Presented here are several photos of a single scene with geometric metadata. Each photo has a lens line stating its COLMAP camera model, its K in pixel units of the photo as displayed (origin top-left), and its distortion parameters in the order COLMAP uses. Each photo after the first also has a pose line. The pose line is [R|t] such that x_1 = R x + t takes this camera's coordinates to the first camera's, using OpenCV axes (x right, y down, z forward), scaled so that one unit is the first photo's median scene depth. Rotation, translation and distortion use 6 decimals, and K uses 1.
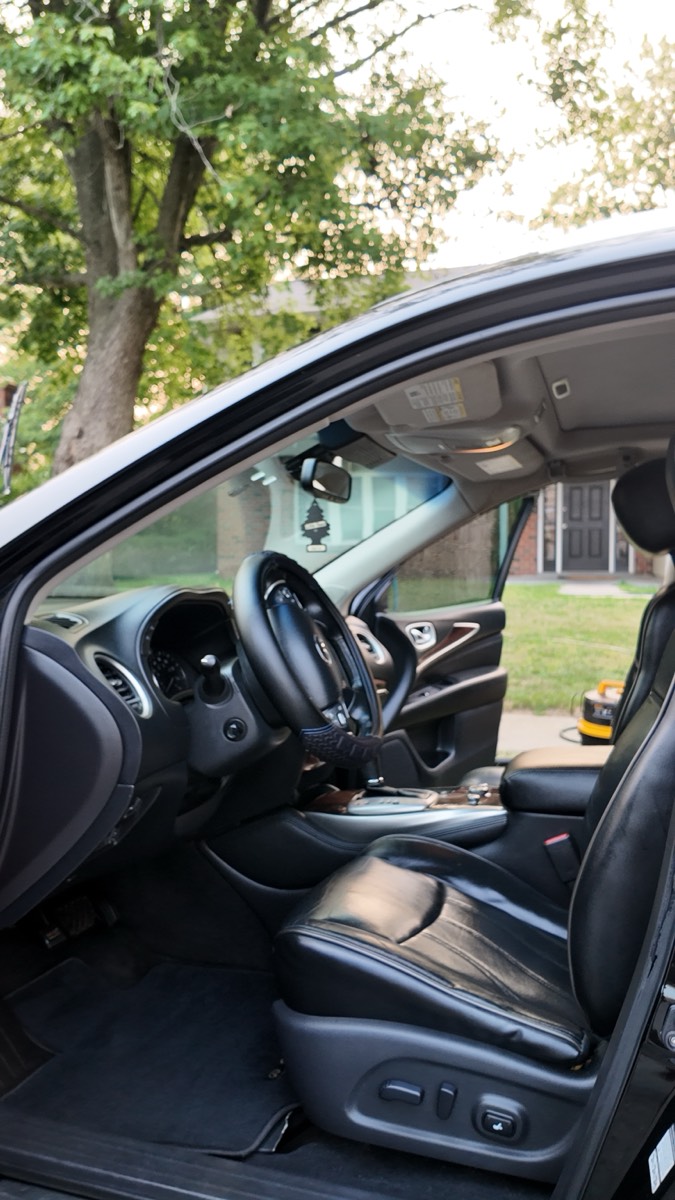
lens RADIAL K [[875.4, 0, 337.5], [0, 875.4, 600.0], [0, 0, 1]] dist [0.135057, -0.210375]
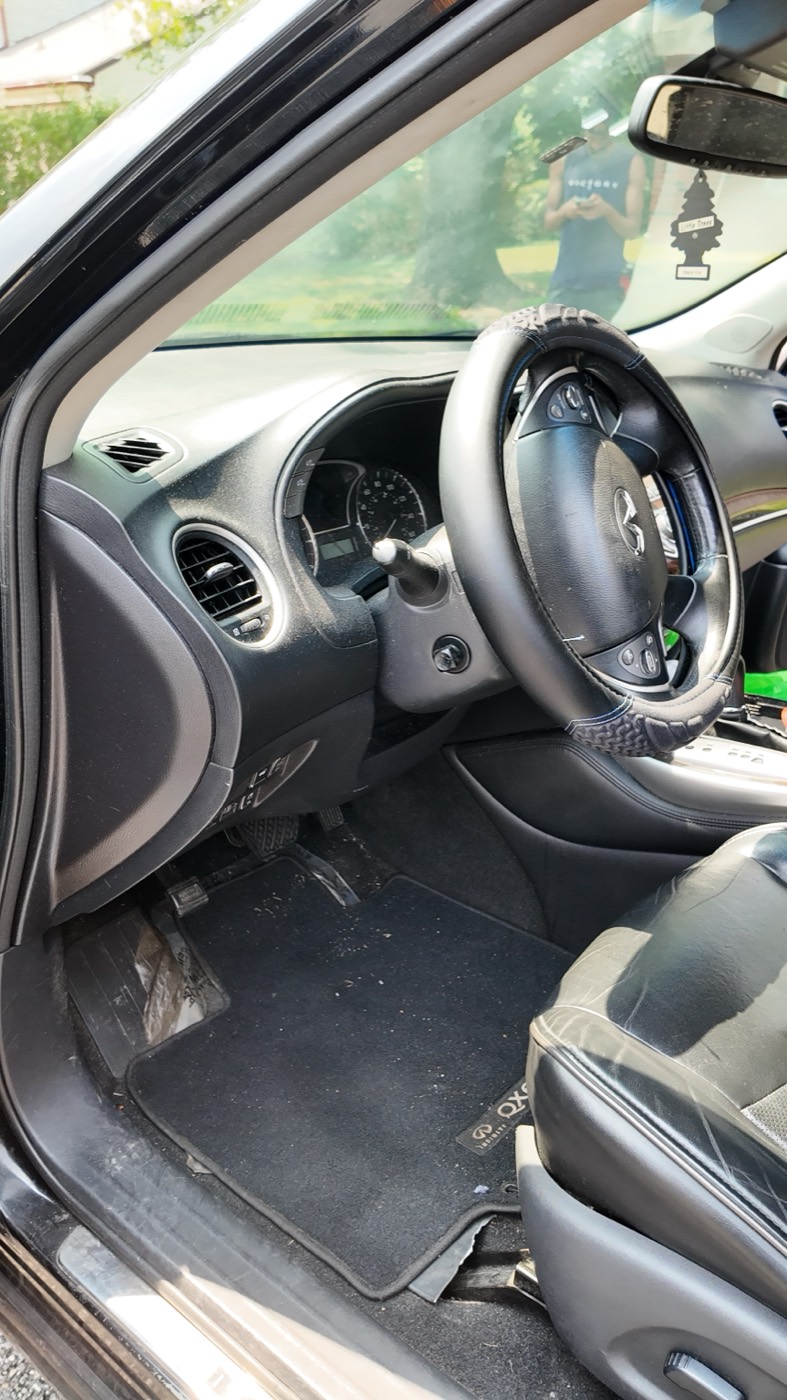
lens RADIAL K [[1019.9, 0, 393.5], [0, 1019.9, 700.0], [0, 0, 1]] dist [0.107604, -0.134631]
pose [[0.933854, 0.159220, -0.320259, 0.054685], [-0.023263, 0.920587, 0.389844, -0.069415], [0.356897, -0.356607, 0.863398, 0.345526]]
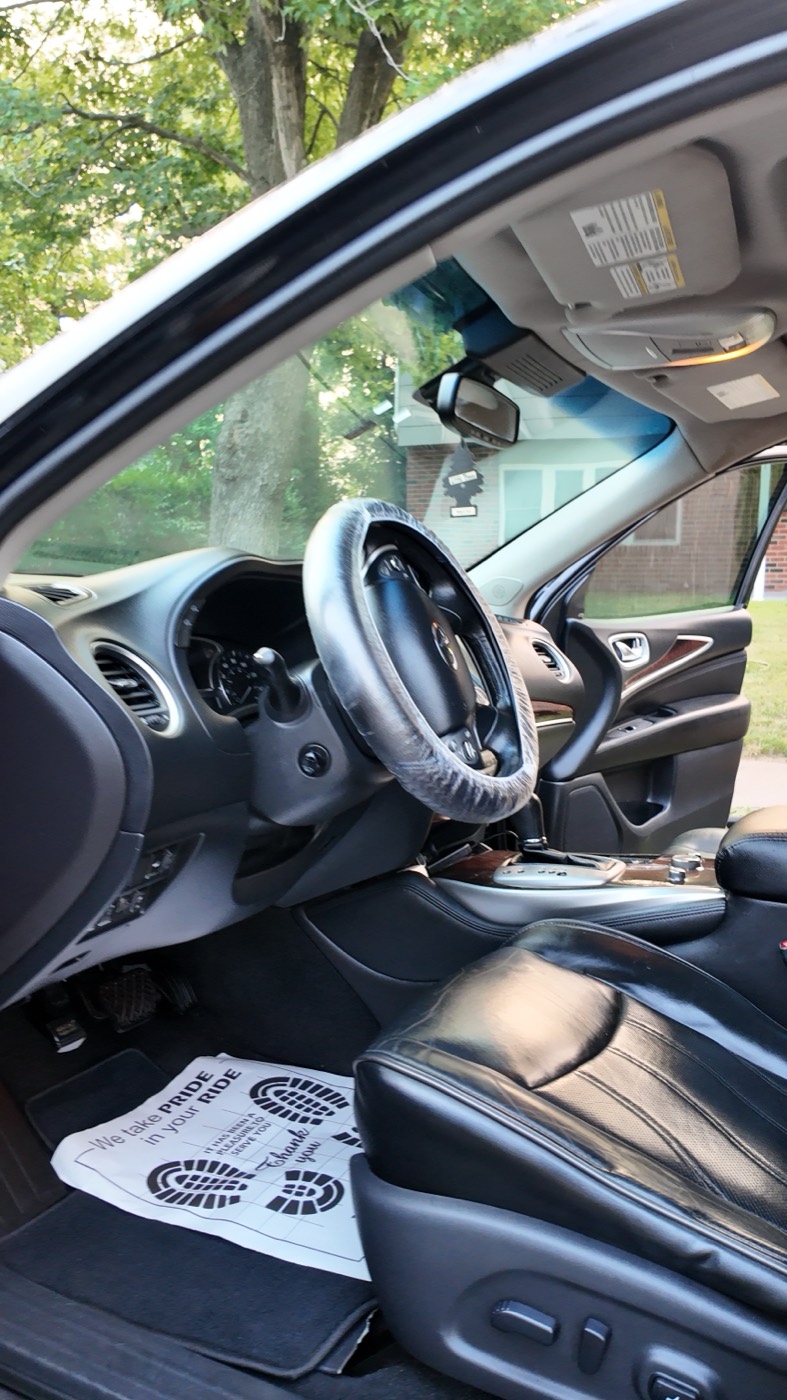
lens RADIAL K [[1019.9, 0, 393.5], [0, 1019.9, 700.0], [0, 0, 1]] dist [0.107604, -0.134631]
pose [[0.988019, 0.025160, -0.152266, 0.055444], [-0.013384, 0.996873, 0.077879, 0.031782], [0.153750, -0.074909, 0.985266, 0.190614]]
